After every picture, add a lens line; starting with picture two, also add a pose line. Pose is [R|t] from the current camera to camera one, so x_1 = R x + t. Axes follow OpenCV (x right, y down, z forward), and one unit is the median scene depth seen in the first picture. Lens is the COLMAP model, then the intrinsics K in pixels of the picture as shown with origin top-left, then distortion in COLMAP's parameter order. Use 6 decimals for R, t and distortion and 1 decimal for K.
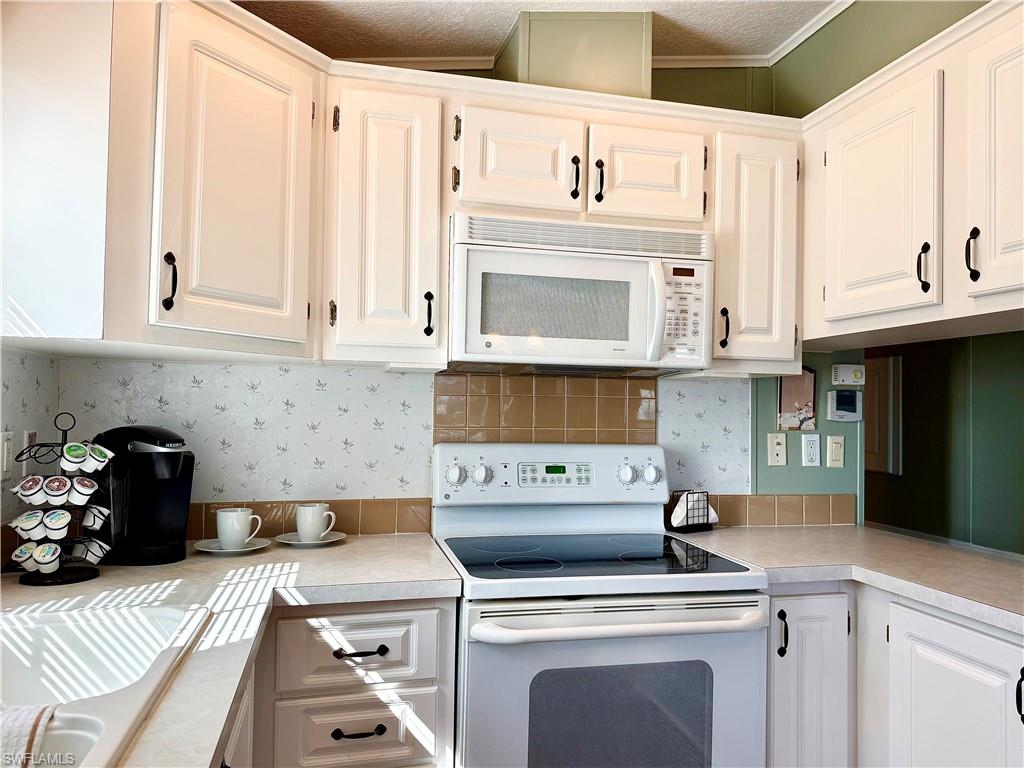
lens RADIAL K [[739.8, 0, 538.4], [0, 739.8, 390.0], [0, 0, 1]] dist [0.066730, -0.073937]
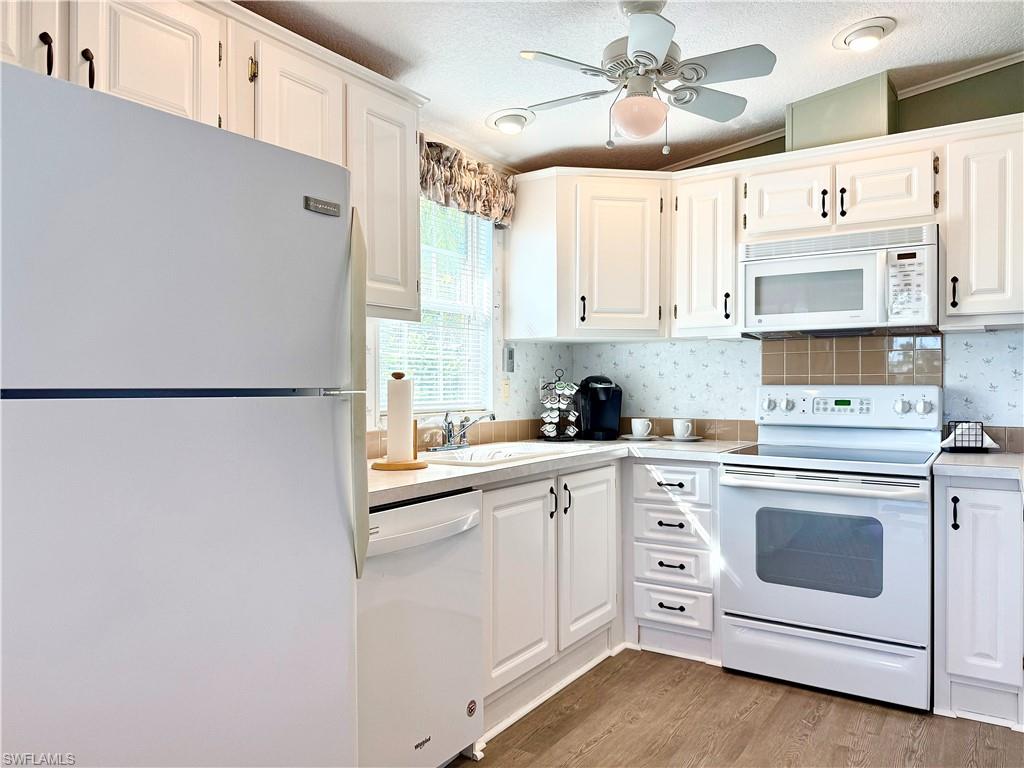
lens RADIAL K [[739.8, 0, 508.6], [0, 739.8, 385.0], [0, 0, 1]] dist [0.066730, -0.073937]
pose [[0.680600, -0.016726, -0.732464, 0.711135], [0.034069, 0.999380, 0.008836, 0.043135], [0.731862, -0.030968, 0.680749, -0.499318]]
